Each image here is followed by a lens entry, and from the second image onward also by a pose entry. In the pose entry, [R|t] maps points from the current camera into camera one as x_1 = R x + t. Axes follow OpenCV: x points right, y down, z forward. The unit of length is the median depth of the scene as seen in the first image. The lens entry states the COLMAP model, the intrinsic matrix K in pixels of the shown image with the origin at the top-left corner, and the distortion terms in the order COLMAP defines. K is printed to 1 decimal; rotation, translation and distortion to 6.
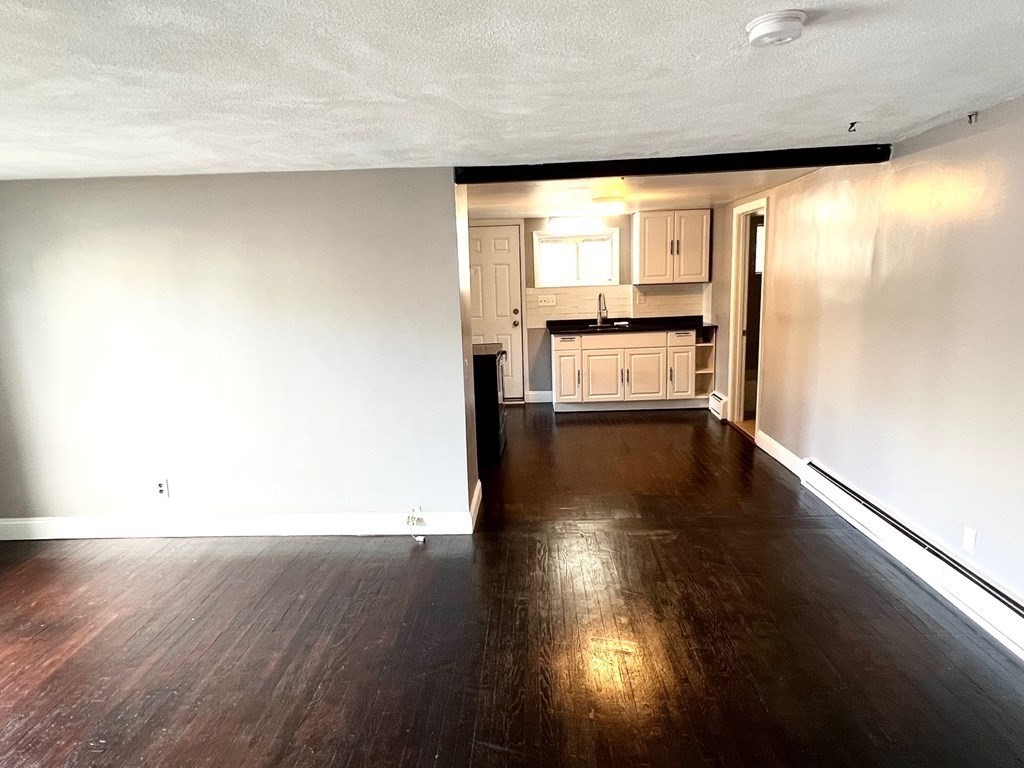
lens RADIAL K [[620.6, 0, 516.8], [0, 620.6, 389.1], [0, 0, 1]] dist [-0.005662, -0.001867]
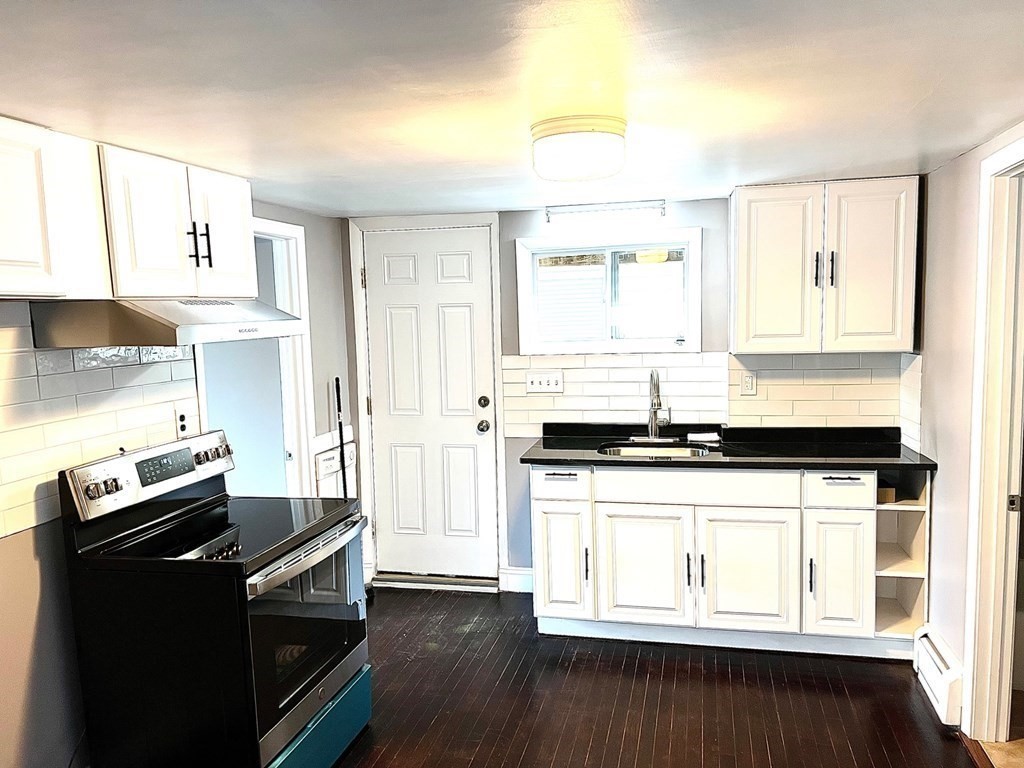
lens RADIAL K [[772.3, 0, 507.7], [0, 772.3, 390.9], [0, 0, 1]] dist [0.007503, -0.009311]
pose [[0.976027, 0.029949, -0.215577, 0.158723], [-0.045974, 0.996508, -0.069705, -0.099373], [0.212737, 0.077945, 0.973996, 0.448721]]
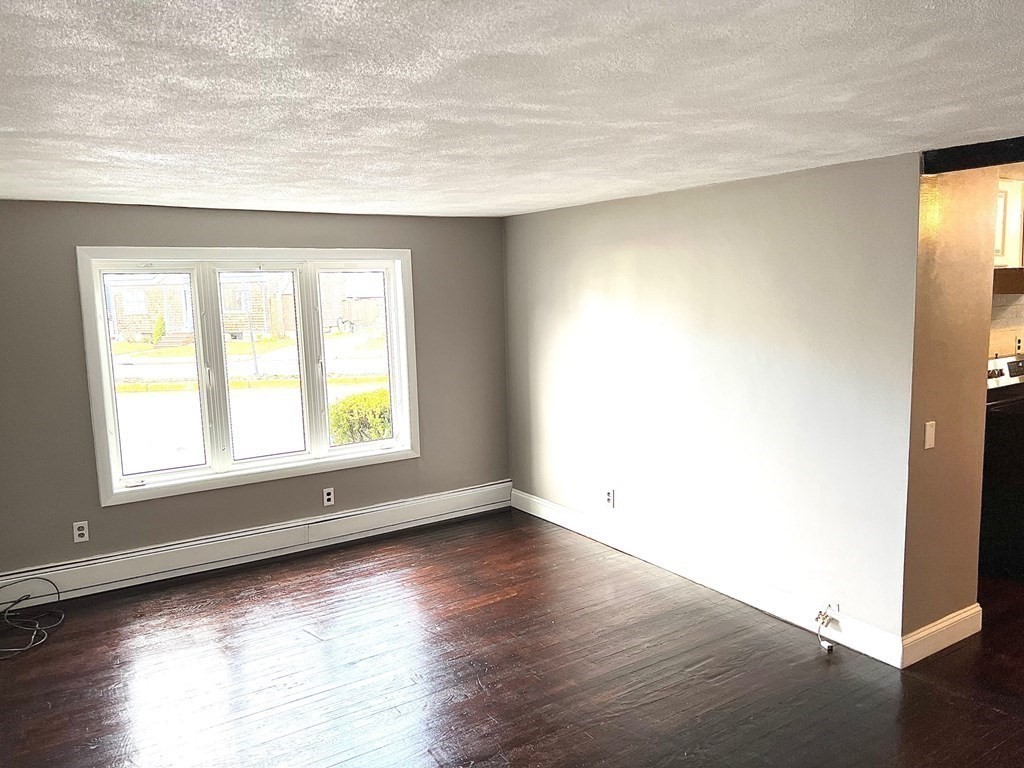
lens RADIAL K [[772.3, 0, 512.3], [0, 772.3, 384.8], [0, 0, 1]] dist [0.007503, -0.009311]
pose [[0.570225, 0.121035, -0.812524, 0.195028], [-0.144056, 0.988493, 0.046149, -0.033201], [0.808759, 0.090734, 0.581099, 0.062958]]
